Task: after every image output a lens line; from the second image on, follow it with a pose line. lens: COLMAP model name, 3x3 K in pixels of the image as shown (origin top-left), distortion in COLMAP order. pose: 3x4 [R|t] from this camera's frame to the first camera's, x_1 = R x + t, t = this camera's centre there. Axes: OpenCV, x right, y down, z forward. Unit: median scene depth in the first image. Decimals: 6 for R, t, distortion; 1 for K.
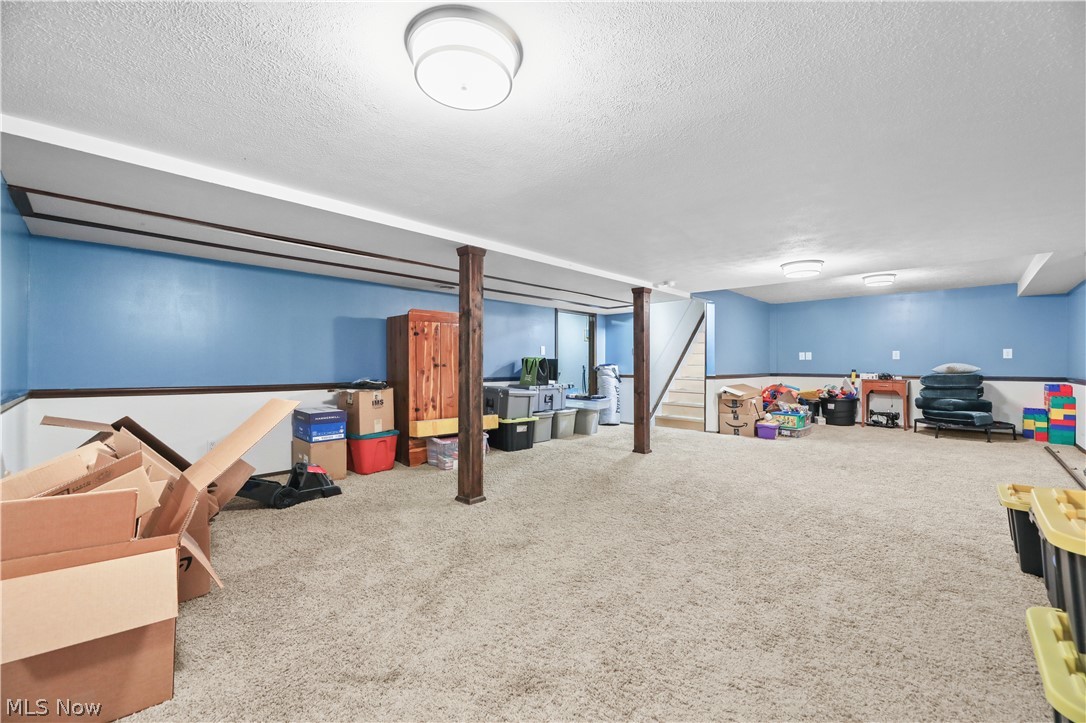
lens RADIAL K [[441.5, 0, 541.7], [0, 441.5, 364.9], [0, 0, 1]] dist [0.001244, -0.001689]
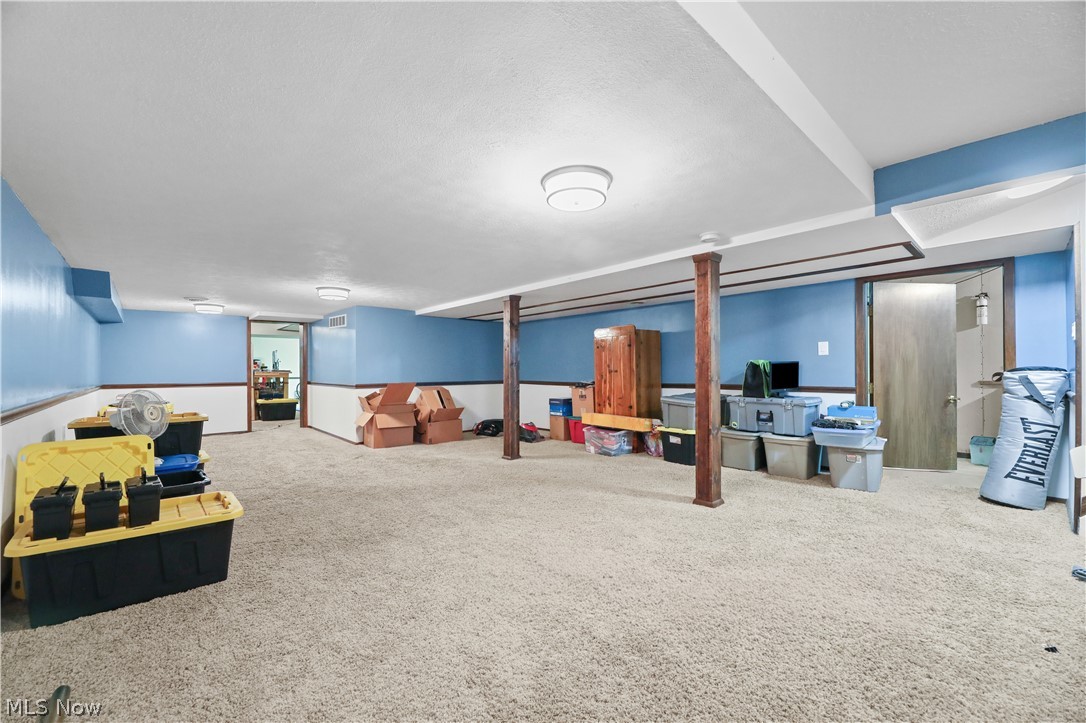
lens RADIAL K [[441.5, 0, 541.8], [0, 441.5, 363.4], [0, 0, 1]] dist [0.001244, -0.001689]
pose [[-0.067296, -0.011554, -0.997666, 1.002428], [0.007839, 0.999896, -0.012109, -0.007223], [0.997702, -0.008636, -0.067198, 0.878857]]
